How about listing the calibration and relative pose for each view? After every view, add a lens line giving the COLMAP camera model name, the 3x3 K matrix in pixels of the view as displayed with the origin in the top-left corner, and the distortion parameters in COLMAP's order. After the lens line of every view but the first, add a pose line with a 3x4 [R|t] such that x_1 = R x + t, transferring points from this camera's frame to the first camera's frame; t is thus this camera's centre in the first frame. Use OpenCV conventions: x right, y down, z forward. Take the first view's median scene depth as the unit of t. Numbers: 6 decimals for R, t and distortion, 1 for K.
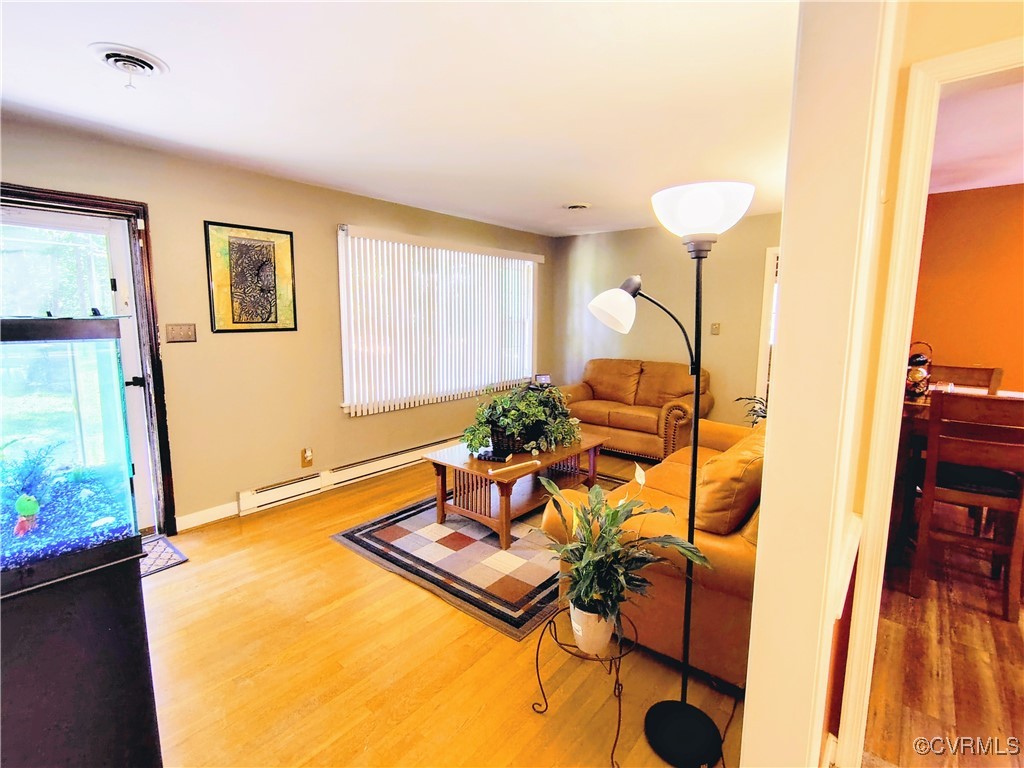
lens RADIAL K [[473.6, 0, 512.0], [0, 473.6, 384.0], [0, 0, 1]] dist [-0.000540, 0.000101]
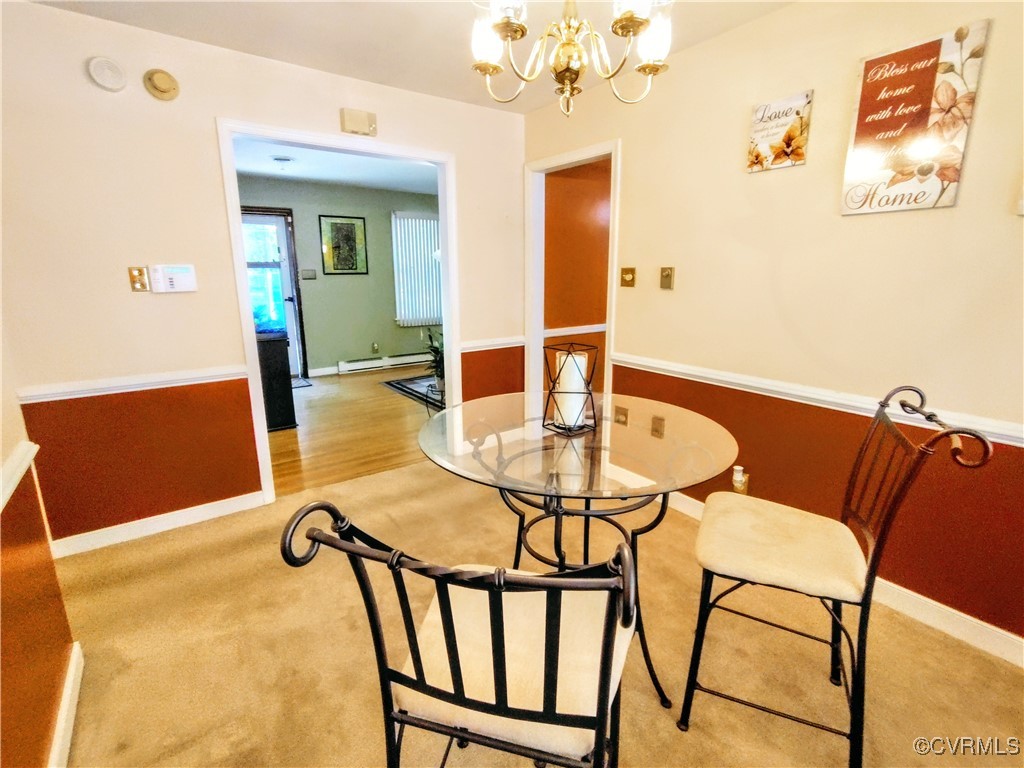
lens RADIAL K [[472.8, 0, 518.1], [0, 472.8, 381.7], [0, 0, 1]] dist [0.001778, 0.000142]
pose [[0.971548, 0.046914, -0.232152, 0.587986], [-0.026360, 0.995515, 0.090861, 0.126519], [0.235373, -0.082156, 0.968426, -0.693366]]
